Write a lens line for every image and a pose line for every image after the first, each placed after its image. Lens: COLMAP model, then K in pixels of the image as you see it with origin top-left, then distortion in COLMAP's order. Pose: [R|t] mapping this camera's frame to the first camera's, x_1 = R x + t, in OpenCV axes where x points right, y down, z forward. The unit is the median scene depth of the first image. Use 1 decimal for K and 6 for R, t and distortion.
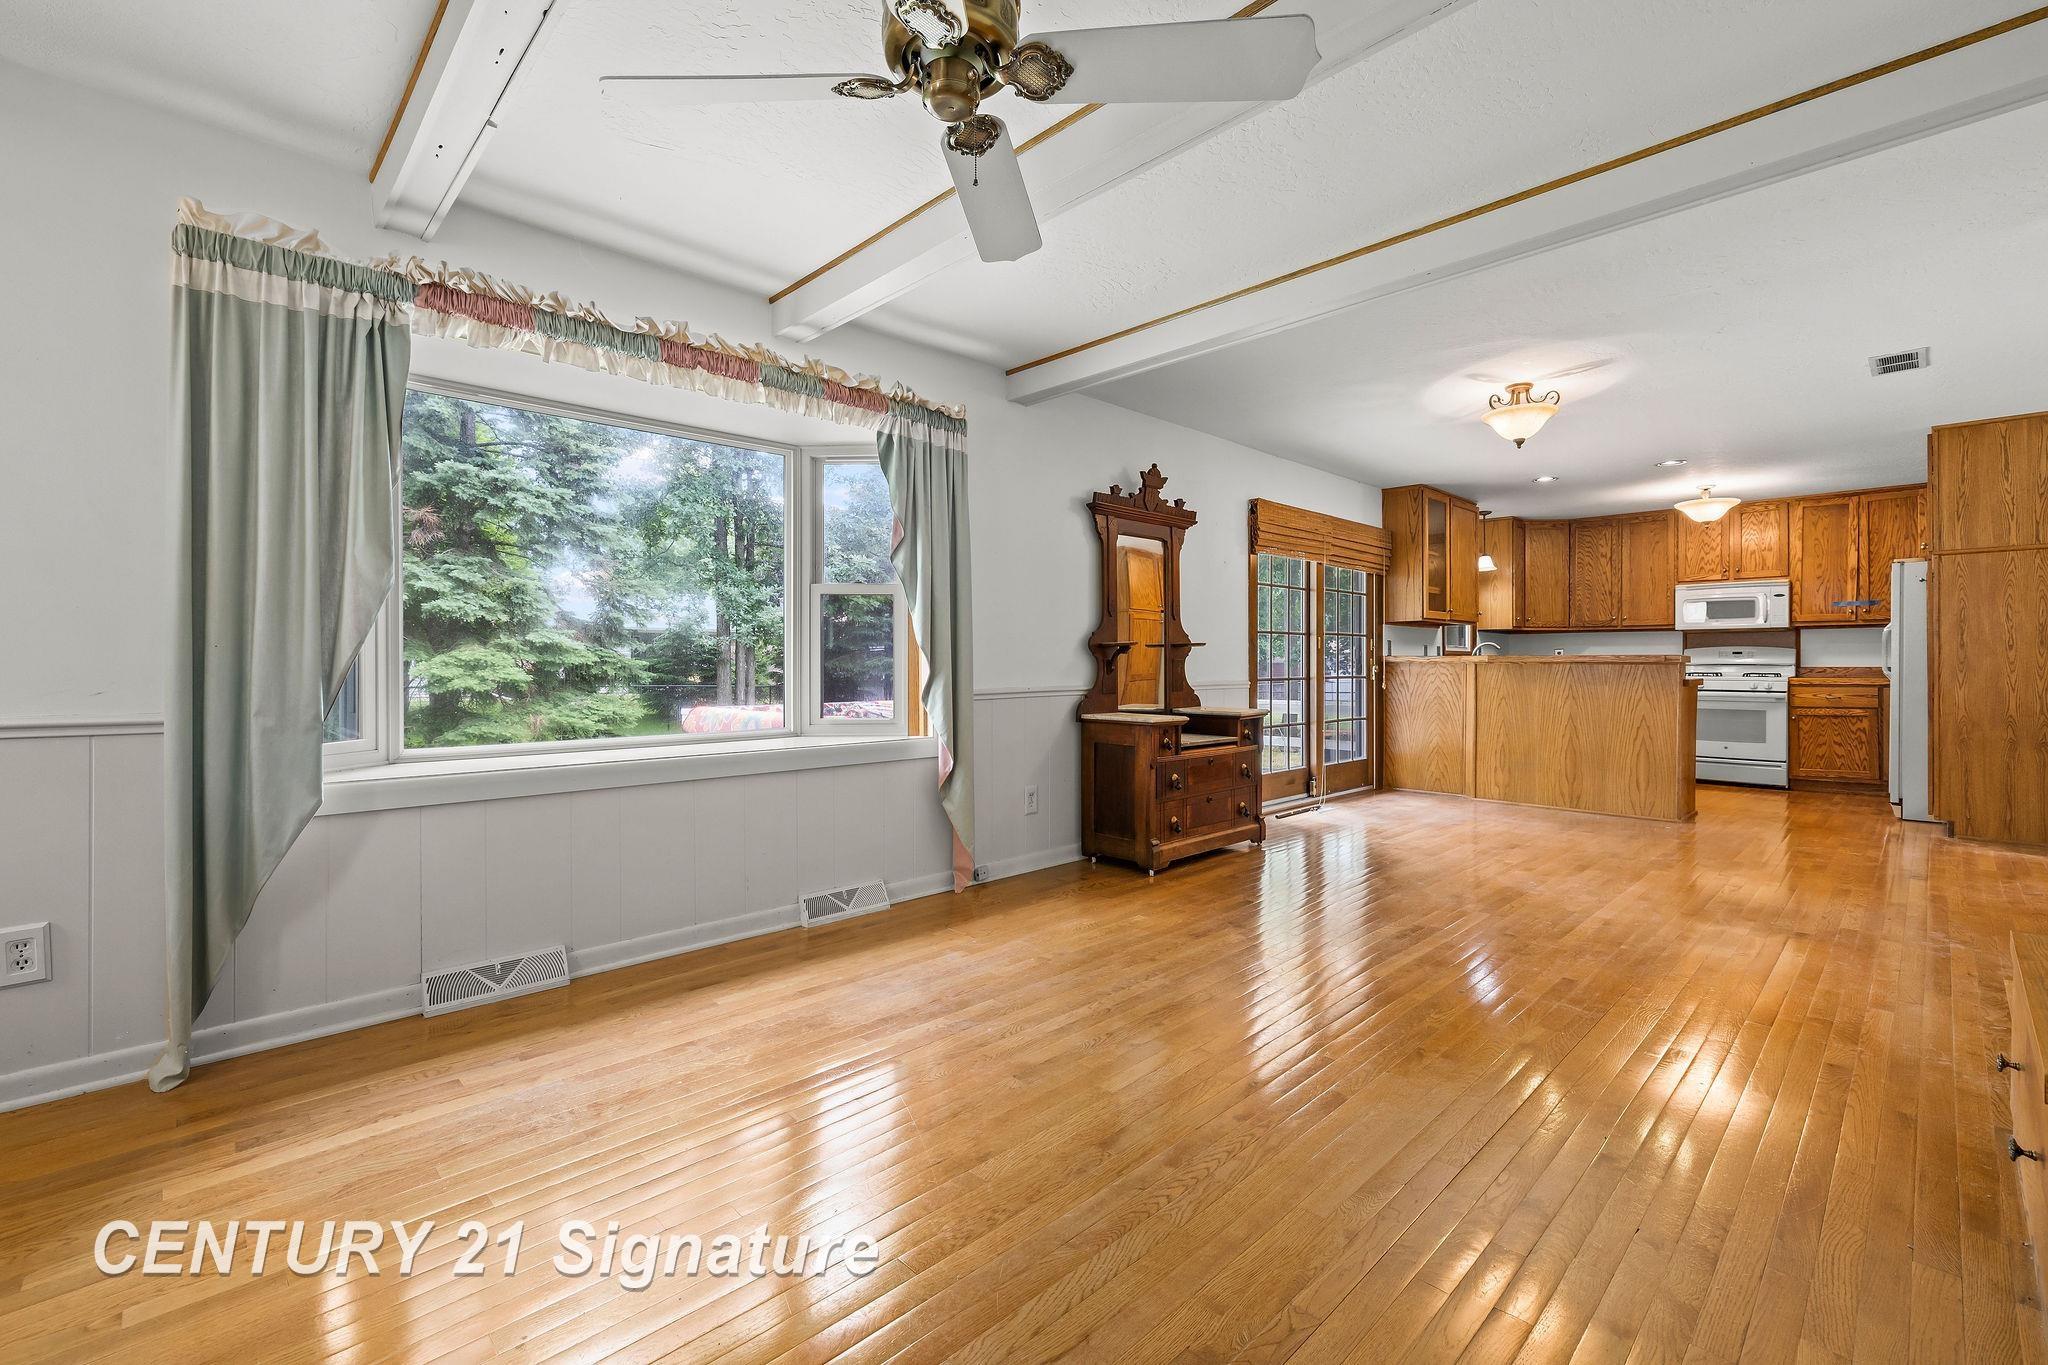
lens RADIAL K [[882.8, 0, 996.5], [0, 882.8, 664.9], [0, 0, 1]] dist [0.002196, 0.000094]
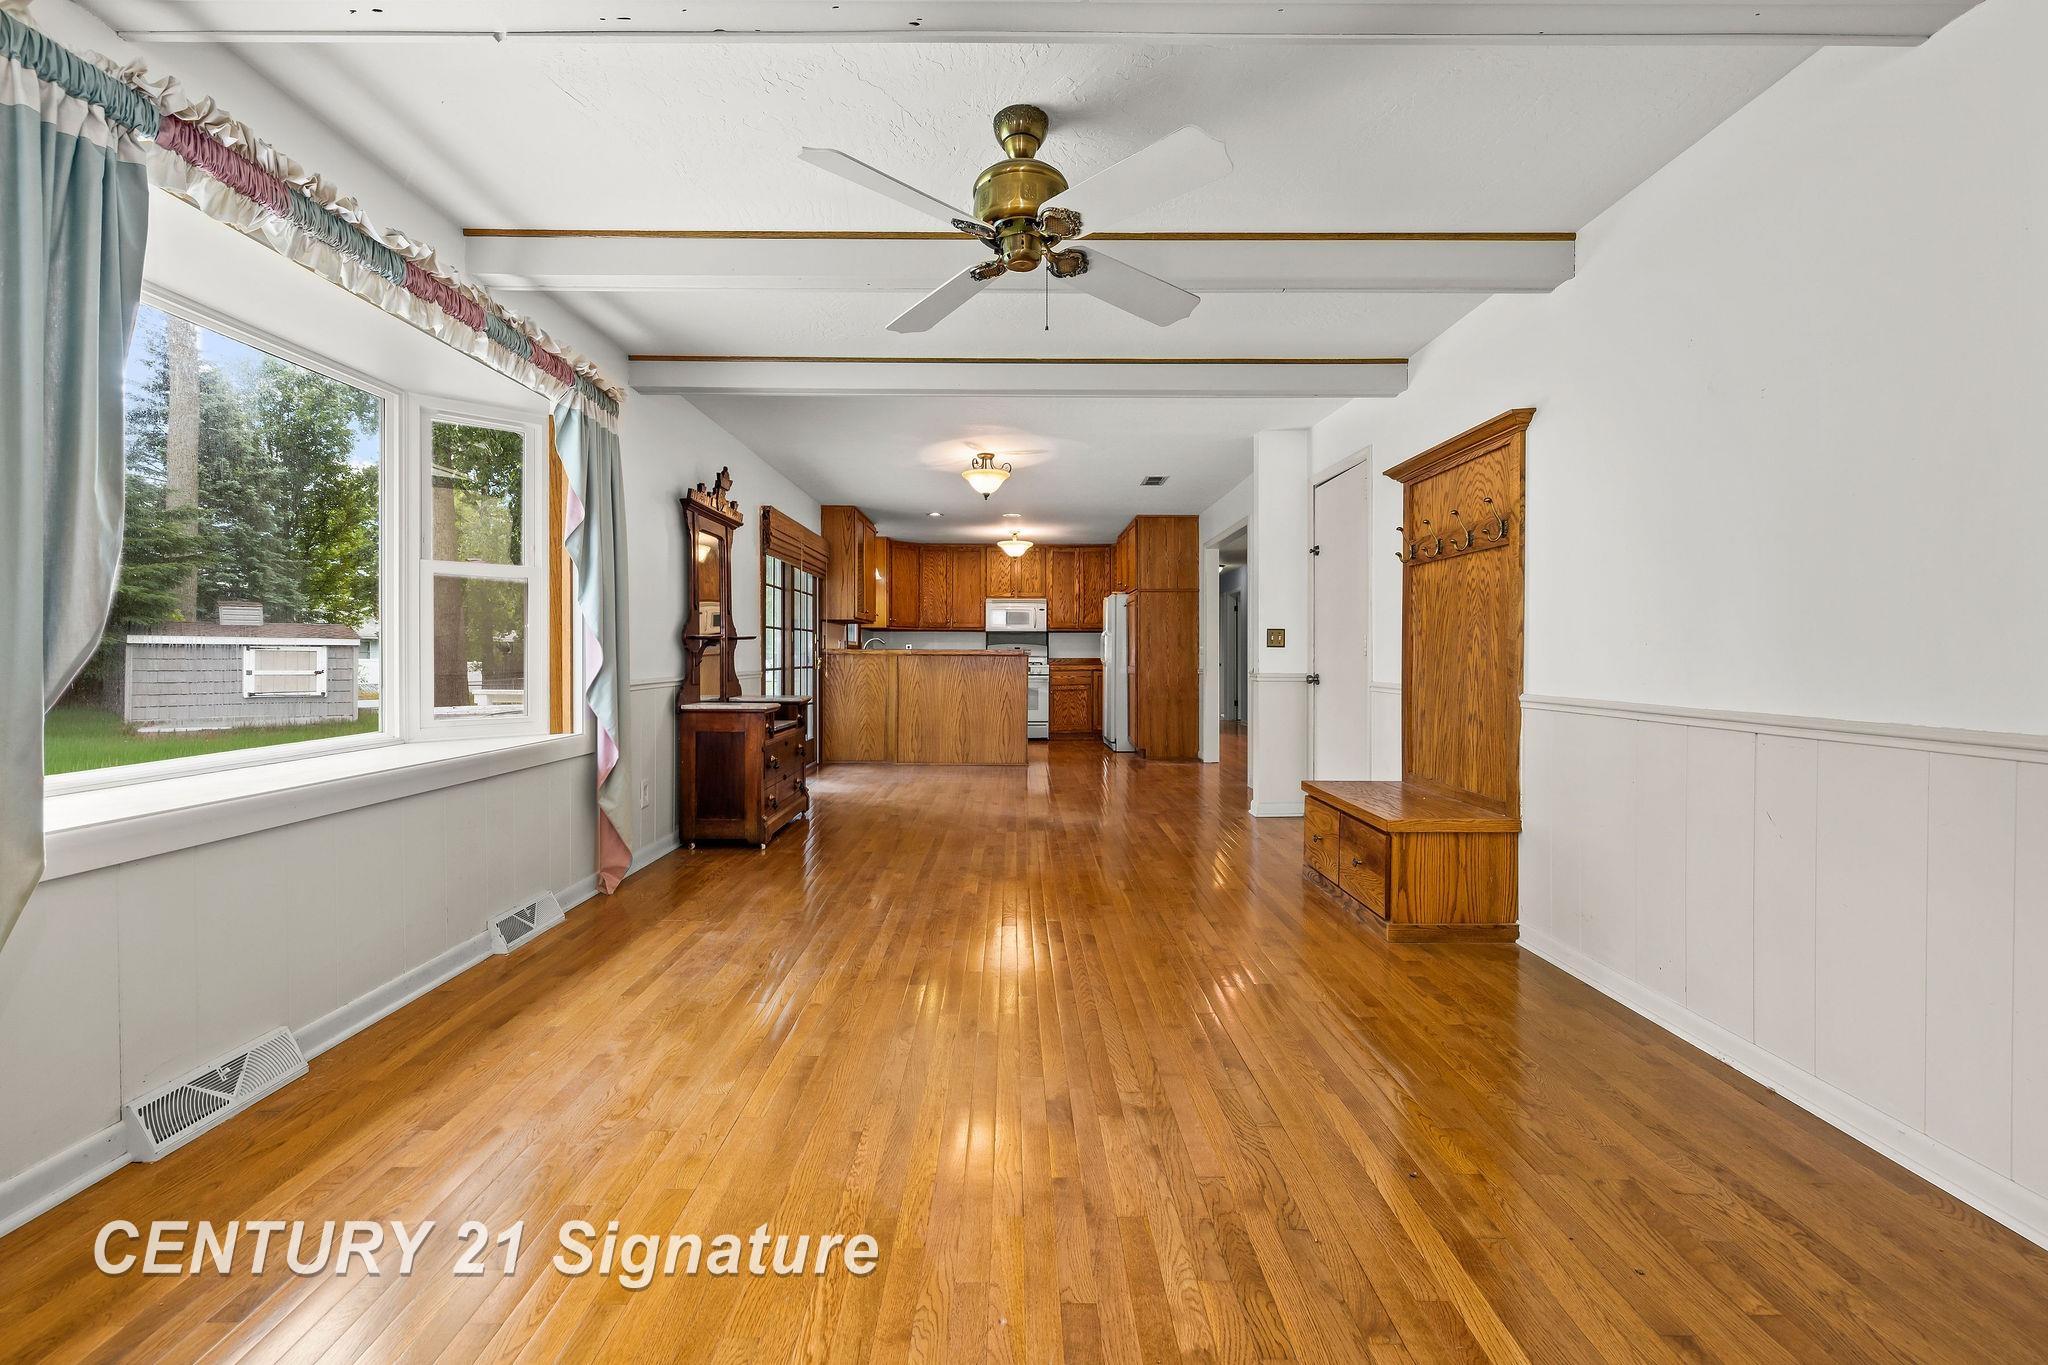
lens RADIAL K [[902.3, 0, 1013.2], [0, 902.3, 658.2], [0, 0, 1]] dist [0.002317, 0.000527]
pose [[0.680768, -0.000689, 0.732498, -0.339603], [-0.001301, 0.999997, 0.002149, -0.000822], [-0.732498, -0.002416, 0.680765, 0.007309]]
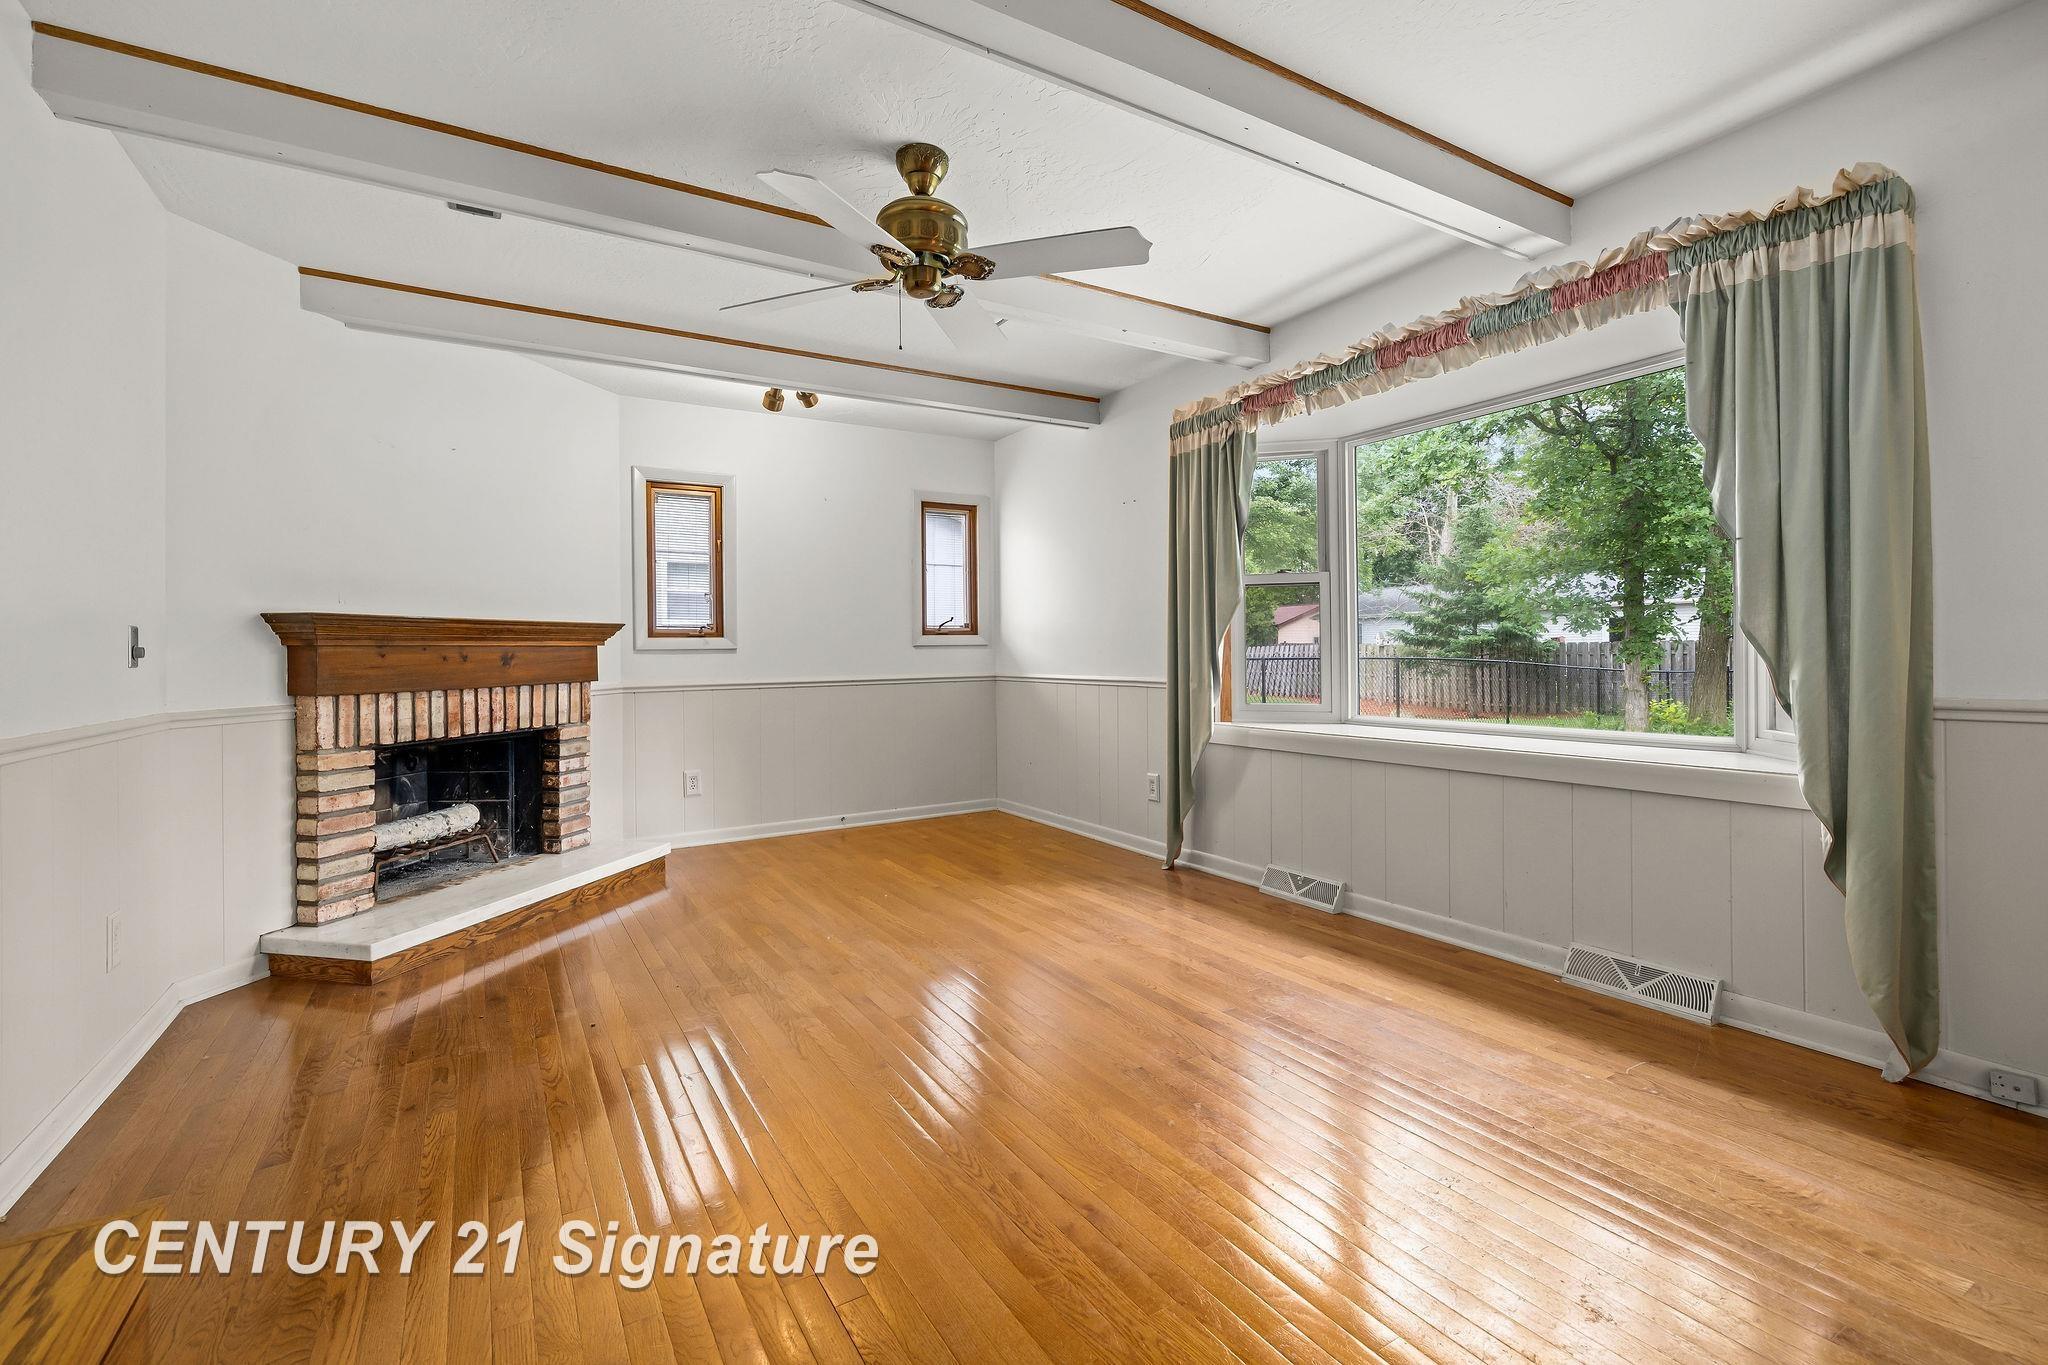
lens RADIAL K [[877.3, 0, 1018.7], [0, 877.3, 656.5], [0, 0, 1]] dist [0.001423, 0.000239]
pose [[-0.203562, 0.007073, -0.979037, 0.430406], [0.010479, 0.999932, 0.005045, -0.003457], [0.979006, -0.009232, -0.203622, 0.446774]]
